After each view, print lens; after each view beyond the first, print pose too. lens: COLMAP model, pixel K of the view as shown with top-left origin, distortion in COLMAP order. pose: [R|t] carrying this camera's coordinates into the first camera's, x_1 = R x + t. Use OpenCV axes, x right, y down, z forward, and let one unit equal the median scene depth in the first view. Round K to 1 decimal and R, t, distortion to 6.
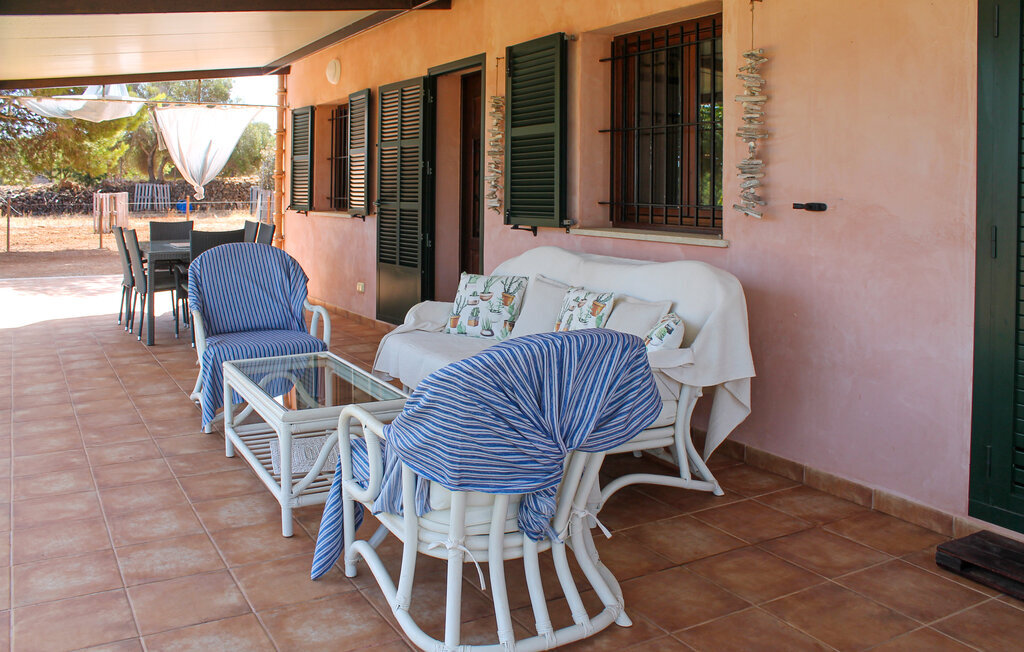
lens RADIAL K [[884.6, 0, 511.7], [0, 884.6, 313.4], [0, 0, 1]] dist [-0.169121, 0.107088]
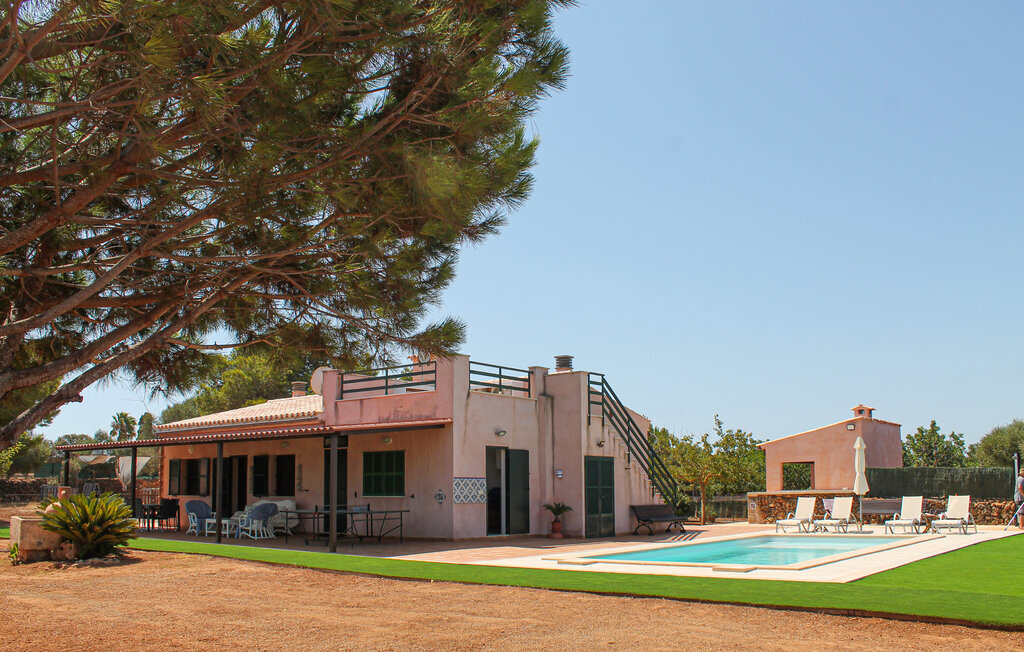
lens RADIAL K [[884.6, 0, 511.7], [0, 884.6, 313.4], [0, 0, 1]] dist [-0.169121, 0.107088]
pose [[0.941491, 0.043991, 0.334156, -0.295931], [0.067544, 0.946706, -0.314937, 0.519016], [-0.330201, 0.319081, 0.888344, -3.808958]]
